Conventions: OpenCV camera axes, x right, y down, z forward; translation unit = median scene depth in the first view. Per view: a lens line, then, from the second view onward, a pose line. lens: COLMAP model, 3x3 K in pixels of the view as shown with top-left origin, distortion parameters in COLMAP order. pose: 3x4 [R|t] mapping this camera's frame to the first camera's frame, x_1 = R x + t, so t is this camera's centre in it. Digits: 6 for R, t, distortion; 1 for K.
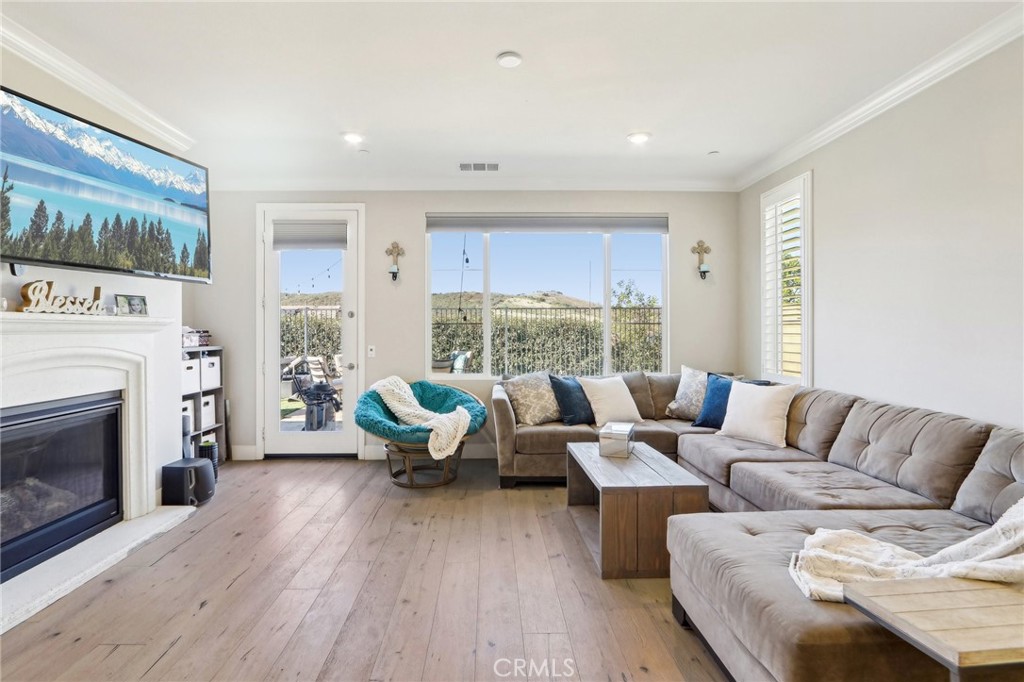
lens RADIAL K [[519.6, 0, 506.7], [0, 519.6, 335.1], [0, 0, 1]] dist [-0.014972, -0.000053]
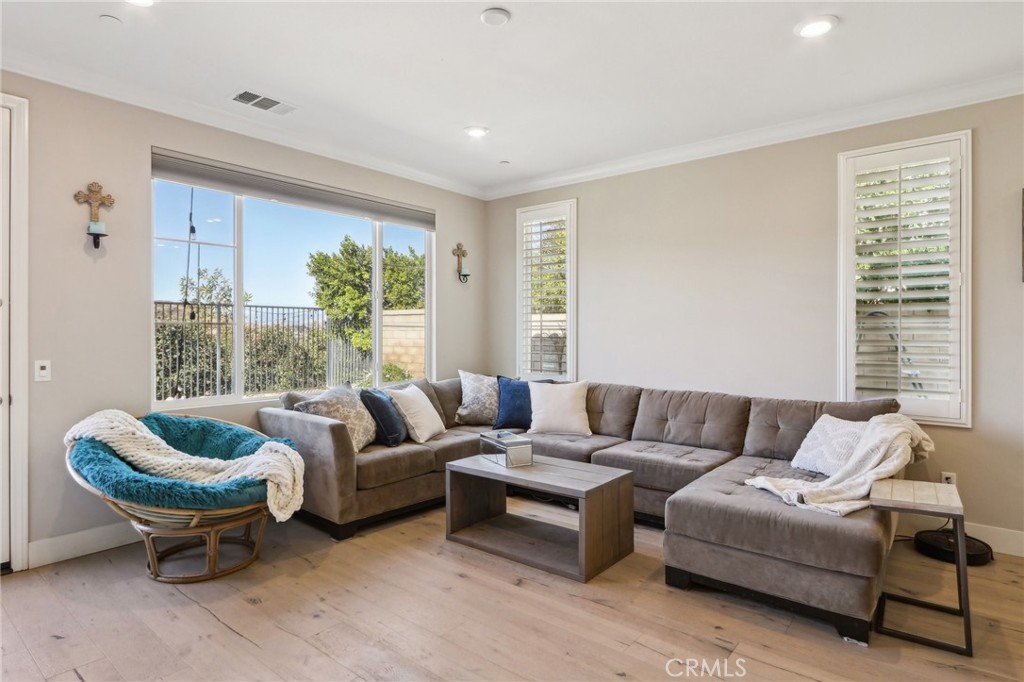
lens RADIAL K [[576.1, 0, 523.4], [0, 576.1, 339.2], [0, 0, 1]] dist [-0.006975, -0.002688]
pose [[0.633789, -0.004600, 0.773492, -0.490697], [0.003545, 0.999989, 0.003042, -0.002714], [-0.773498, 0.000814, 0.633798, 0.254834]]
